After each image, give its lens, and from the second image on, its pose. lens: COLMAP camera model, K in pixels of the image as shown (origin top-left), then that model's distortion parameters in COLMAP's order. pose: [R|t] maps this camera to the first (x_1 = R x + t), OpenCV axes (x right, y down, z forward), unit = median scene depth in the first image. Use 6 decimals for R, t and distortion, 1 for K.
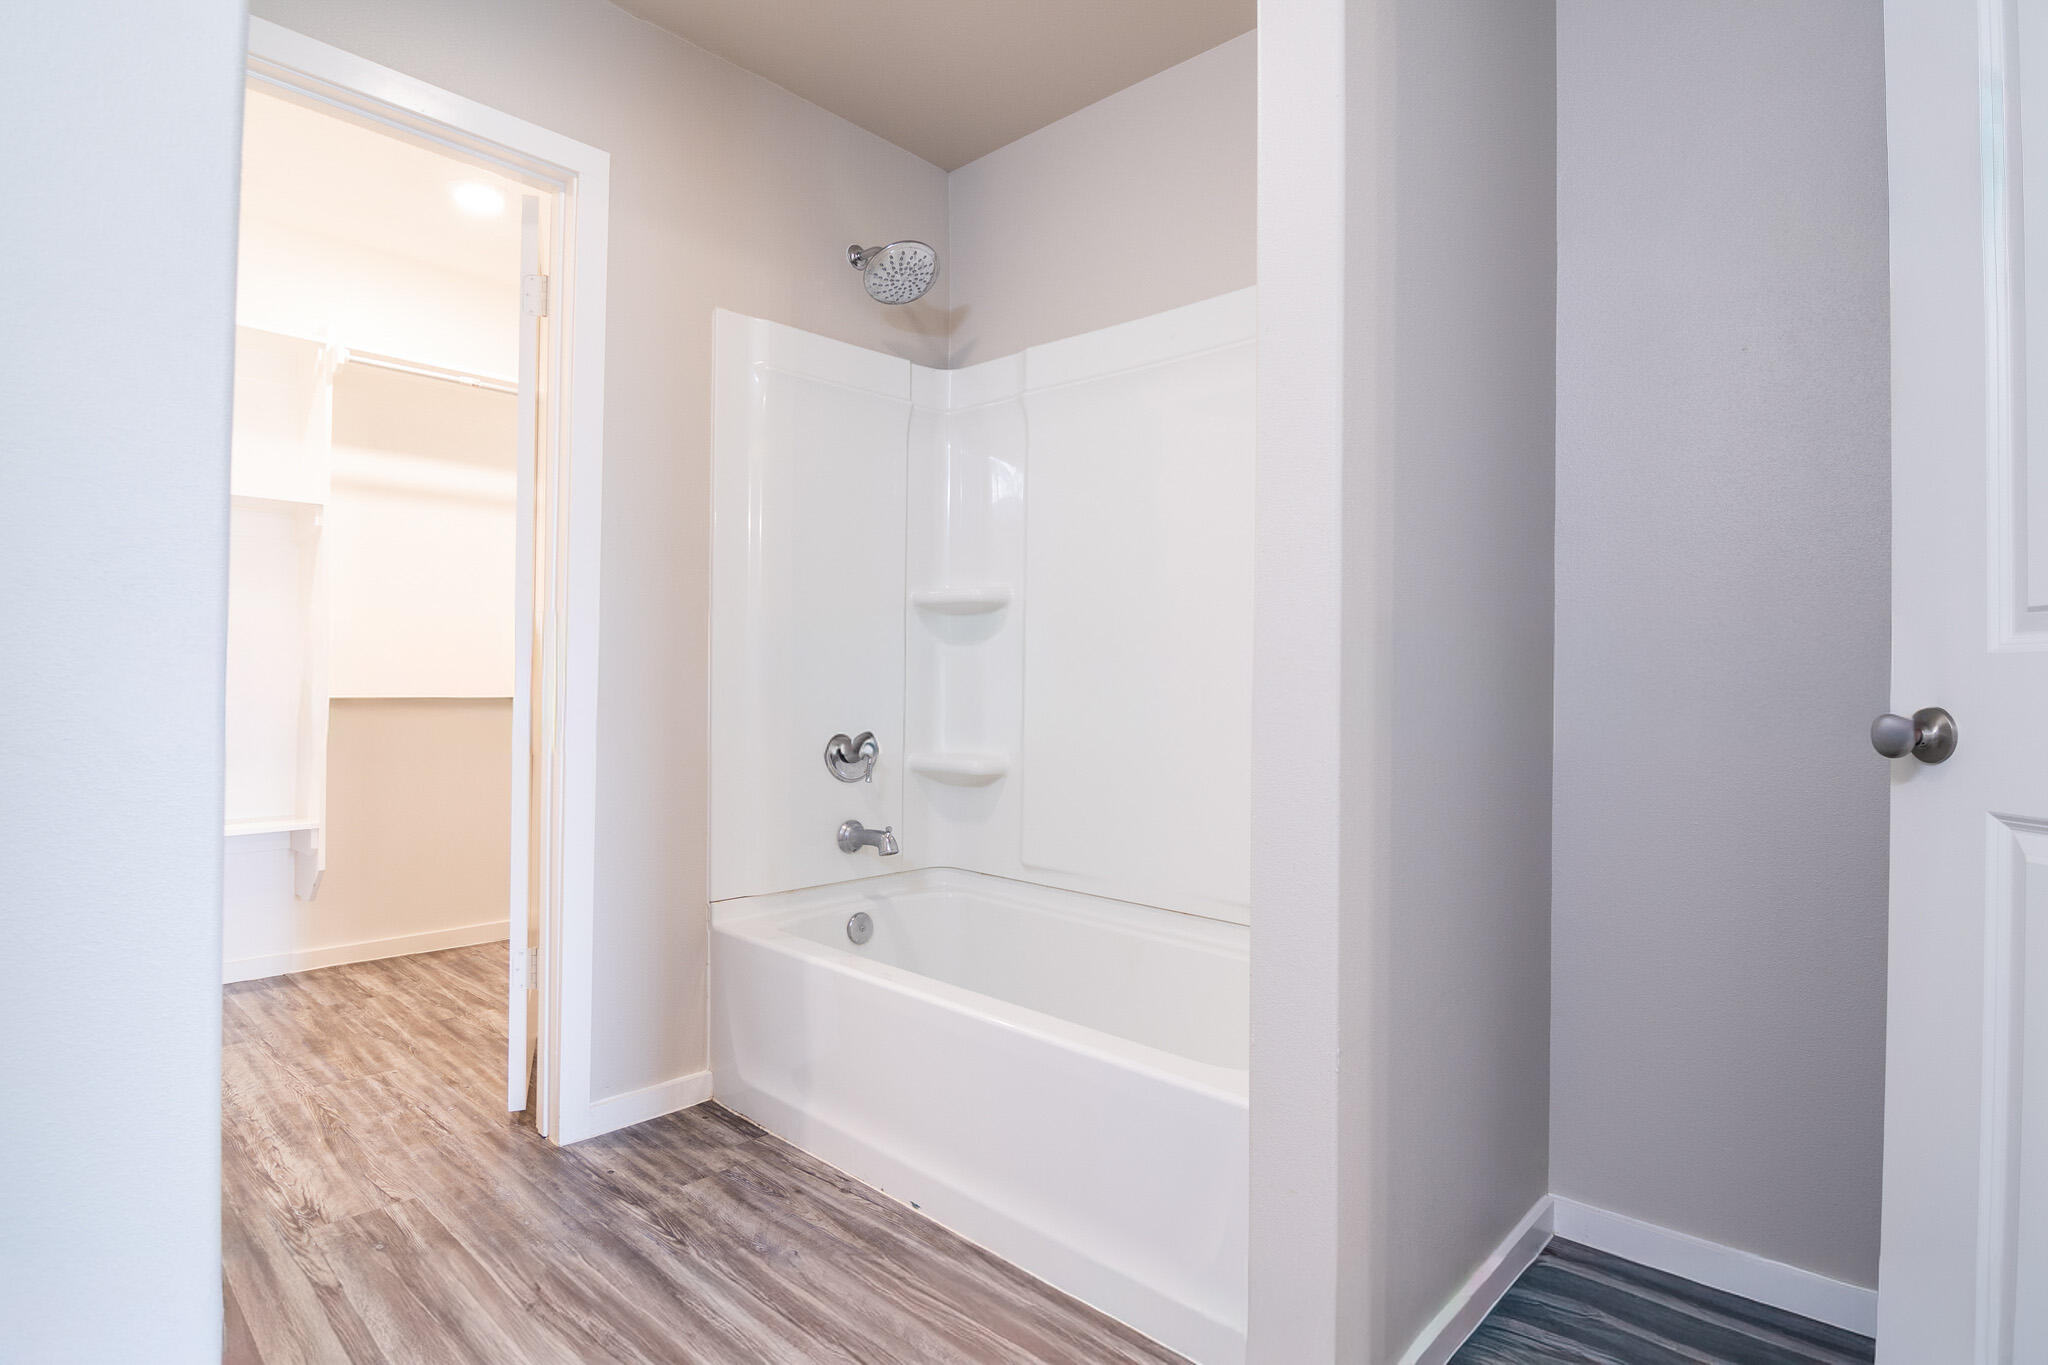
lens RADIAL K [[1029.4, 0, 1012.6], [0, 1029.4, 685.4], [0, 0, 1]] dist [-0.011698, -0.008394]
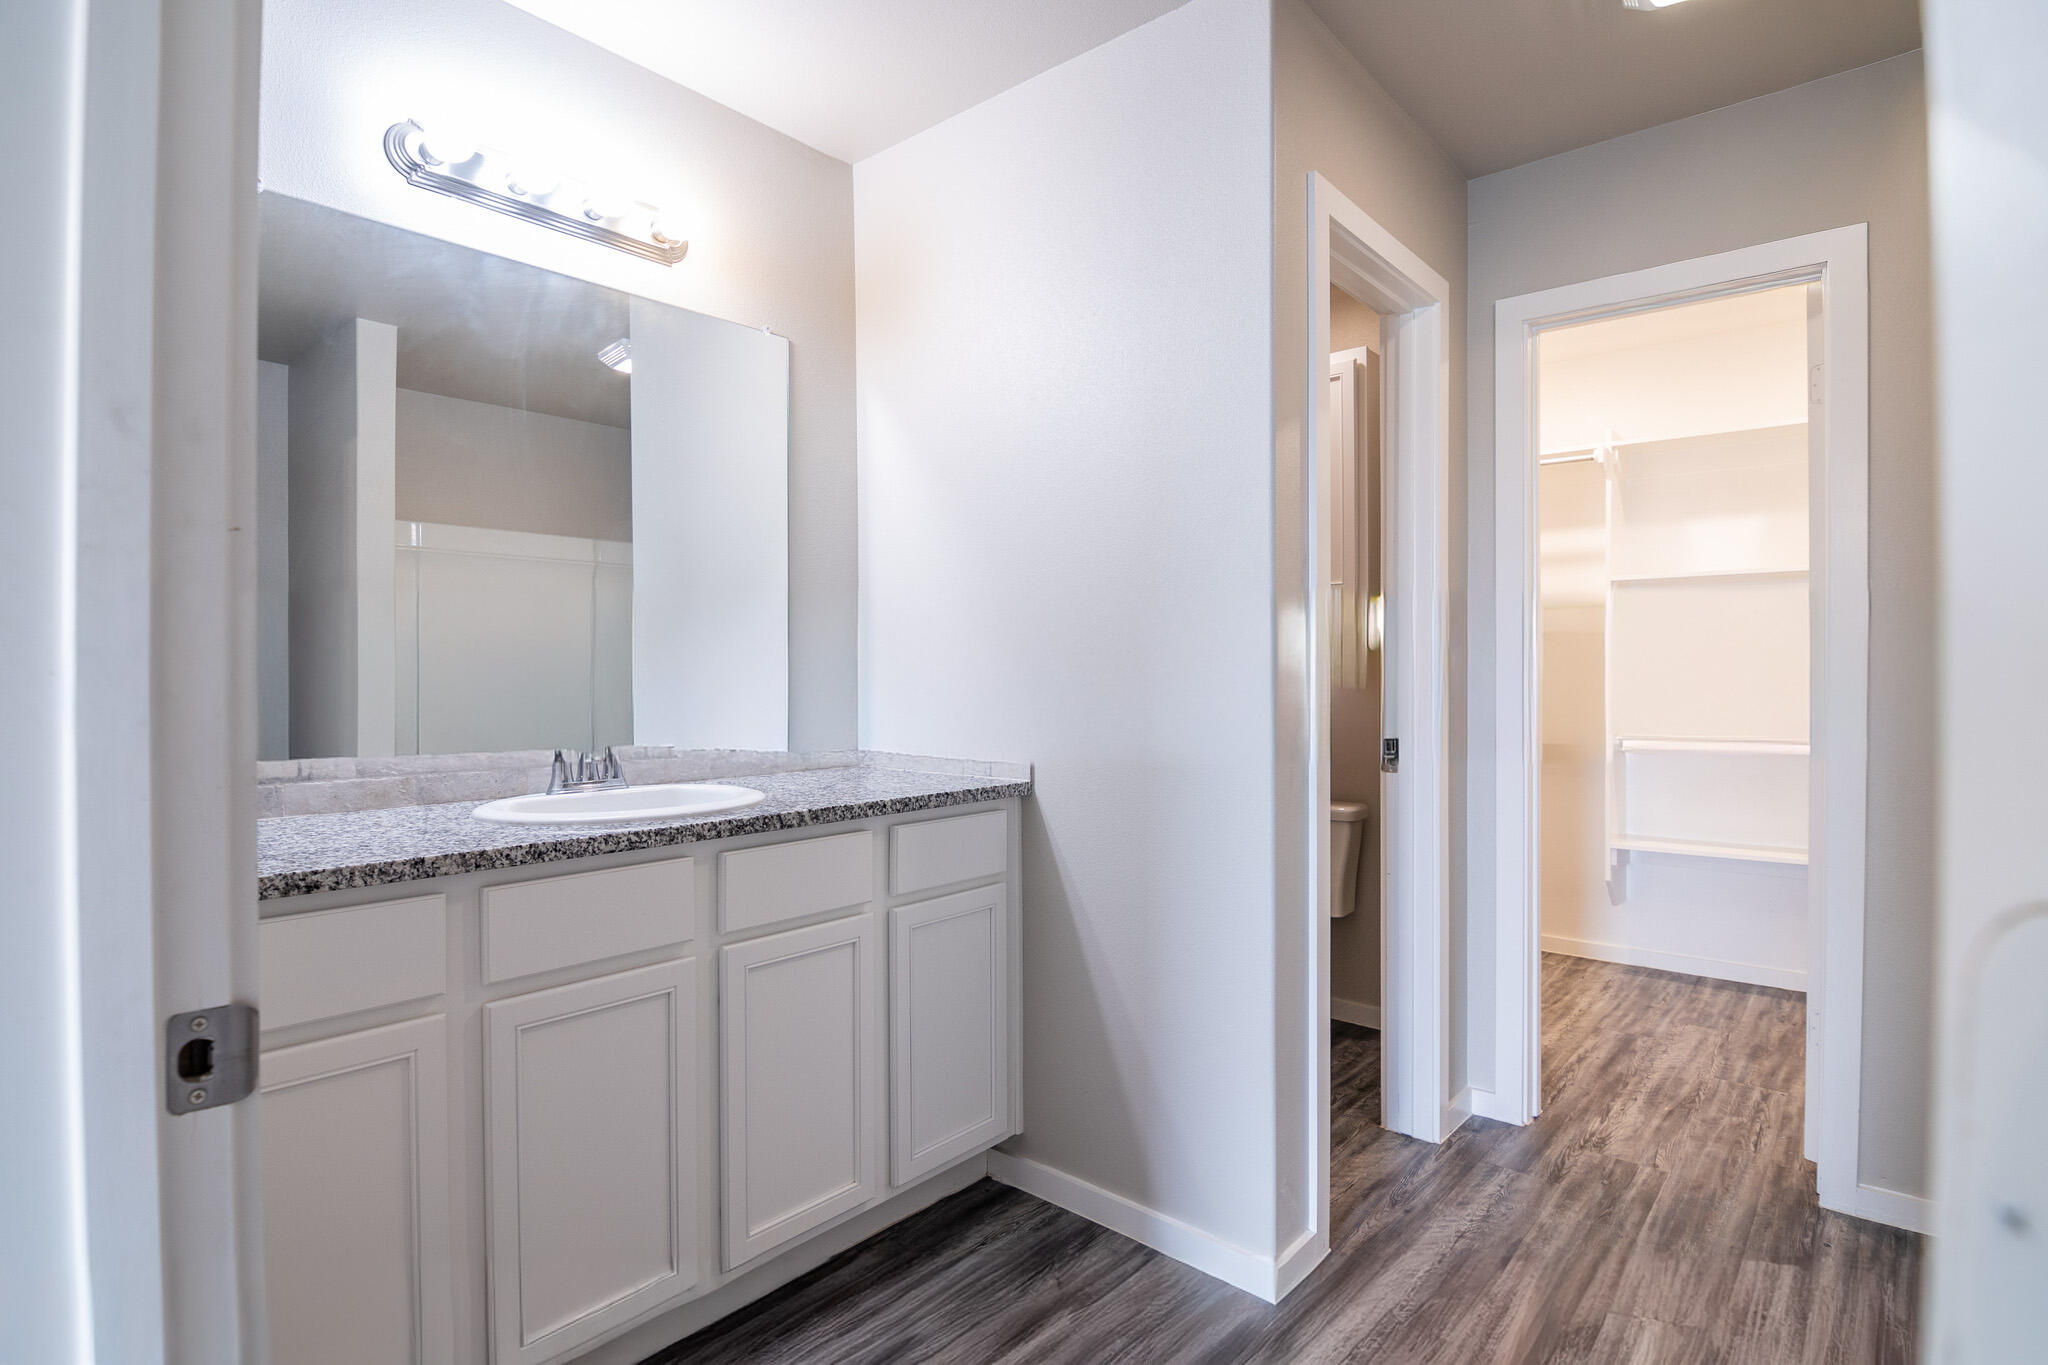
lens RADIAL K [[1029.4, 0, 1022.1], [0, 1029.4, 685.4], [0, 0, 1]] dist [-0.011698, -0.008394]
pose [[0.037169, -0.003760, -0.999302, 0.555164], [0.001280, 0.999992, -0.003715, -0.074005], [0.999308, -0.001141, 0.037174, 0.157498]]
